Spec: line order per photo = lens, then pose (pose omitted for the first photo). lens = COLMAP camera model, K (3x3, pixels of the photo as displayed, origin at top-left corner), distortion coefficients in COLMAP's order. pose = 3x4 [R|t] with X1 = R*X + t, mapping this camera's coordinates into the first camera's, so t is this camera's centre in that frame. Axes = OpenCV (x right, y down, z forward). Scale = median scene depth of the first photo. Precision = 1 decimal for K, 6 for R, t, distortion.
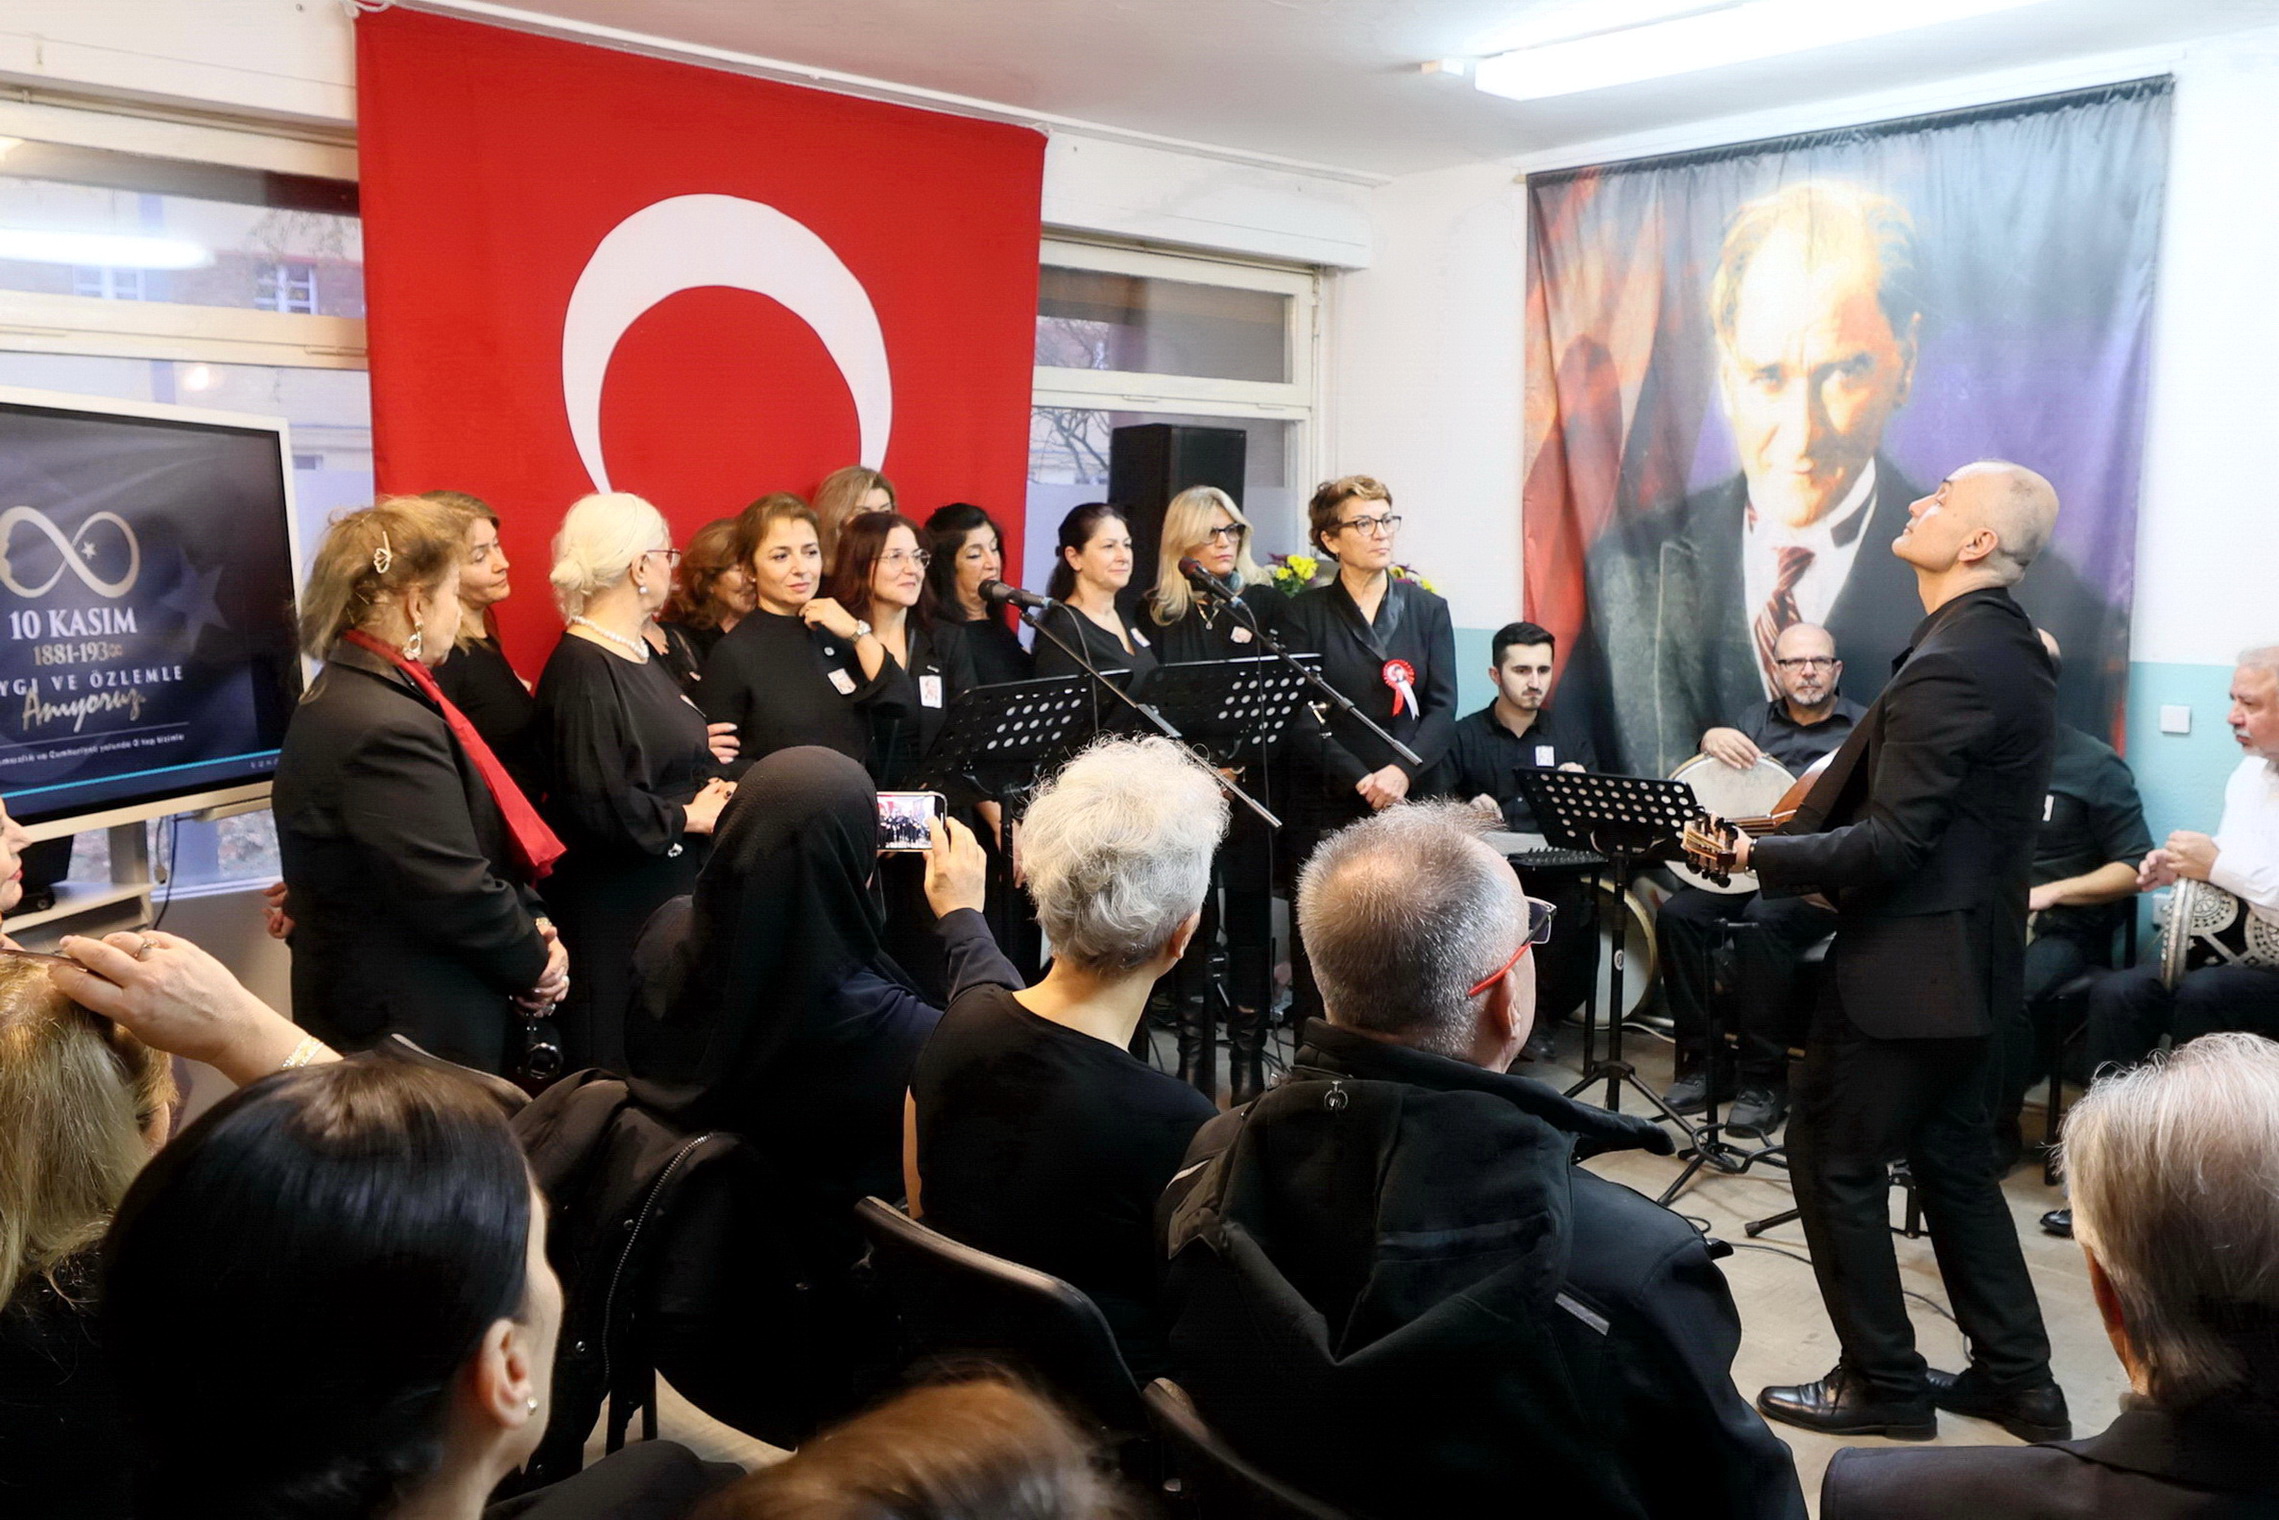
lens RADIAL K [[1922.1, 0, 1088.1], [0, 1922.1, 664.8], [0, 0, 1]] dist [0.004044, 0.019118]
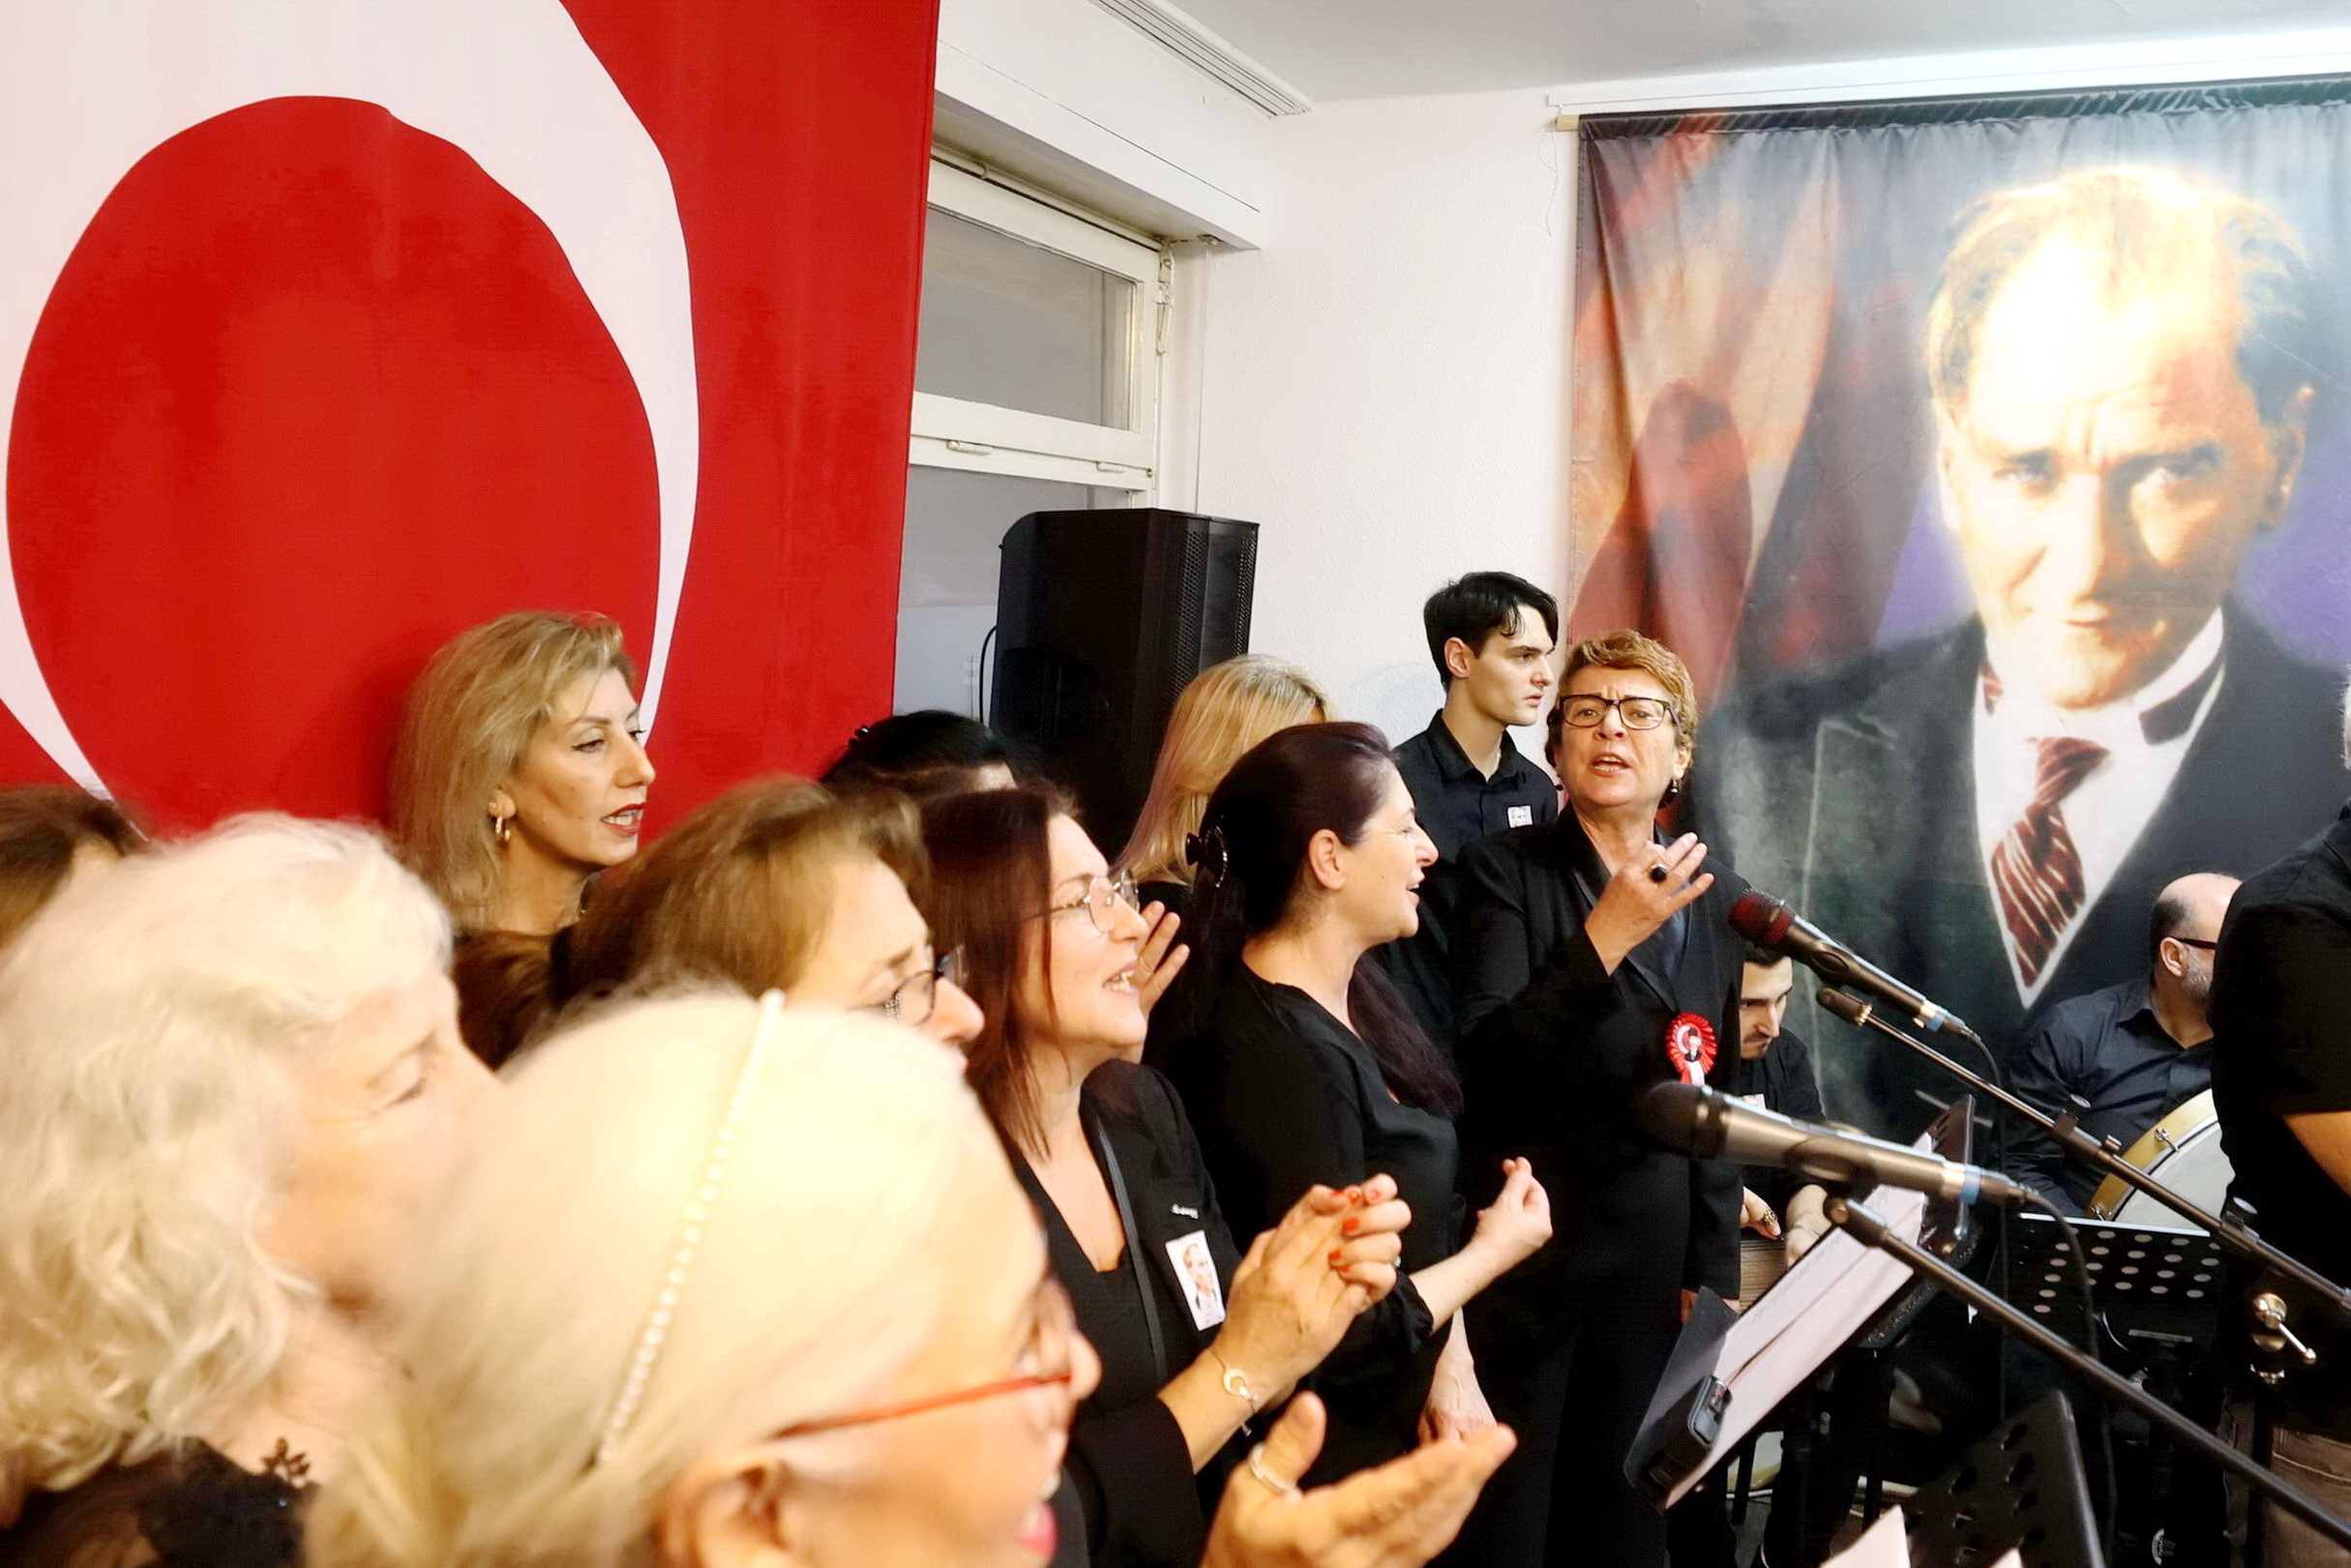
lens RADIAL K [[1982.7, 0, 1138.4], [0, 1982.7, 718.9], [0, 0, 1]] dist [0.004044, 0.019118]
pose [[0.903634, -0.004532, 0.428282, -0.190783], [0.002057, 0.999978, 0.006241, -0.071540], [-0.428302, -0.004759, 0.903623, 0.527329]]
